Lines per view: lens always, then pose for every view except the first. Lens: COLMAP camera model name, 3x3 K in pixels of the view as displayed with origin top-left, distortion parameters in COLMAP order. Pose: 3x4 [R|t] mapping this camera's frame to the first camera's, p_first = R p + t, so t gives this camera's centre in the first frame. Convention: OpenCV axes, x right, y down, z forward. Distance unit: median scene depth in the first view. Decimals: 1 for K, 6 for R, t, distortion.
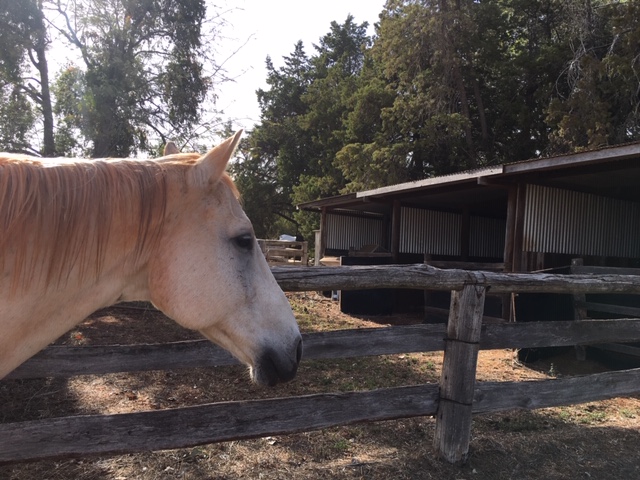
lens RADIAL K [[538.1, 0, 320.2], [0, 538.1, 242.0], [0, 0, 1]] dist [0.087540, -0.134496]
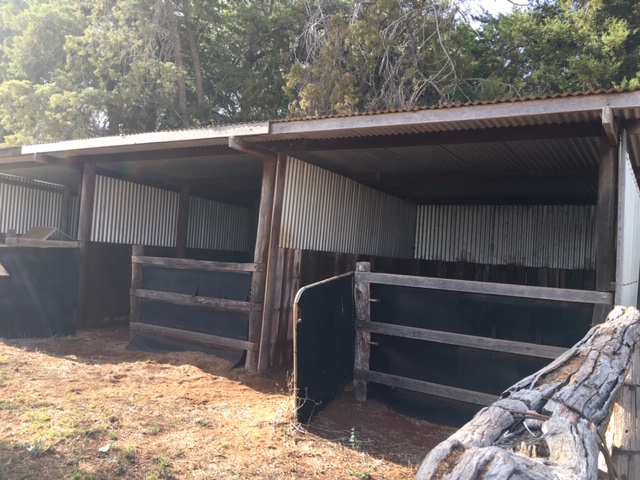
lens RADIAL K [[538.1, 0, 320.2], [0, 538.1, 242.0], [0, 0, 1]] dist [0.087540, -0.134496]
pose [[0.843842, 0.024036, 0.536054, 0.018177], [-0.040437, 0.999004, 0.018861, -0.003897], [-0.535066, -0.037592, 0.843973, 0.214989]]
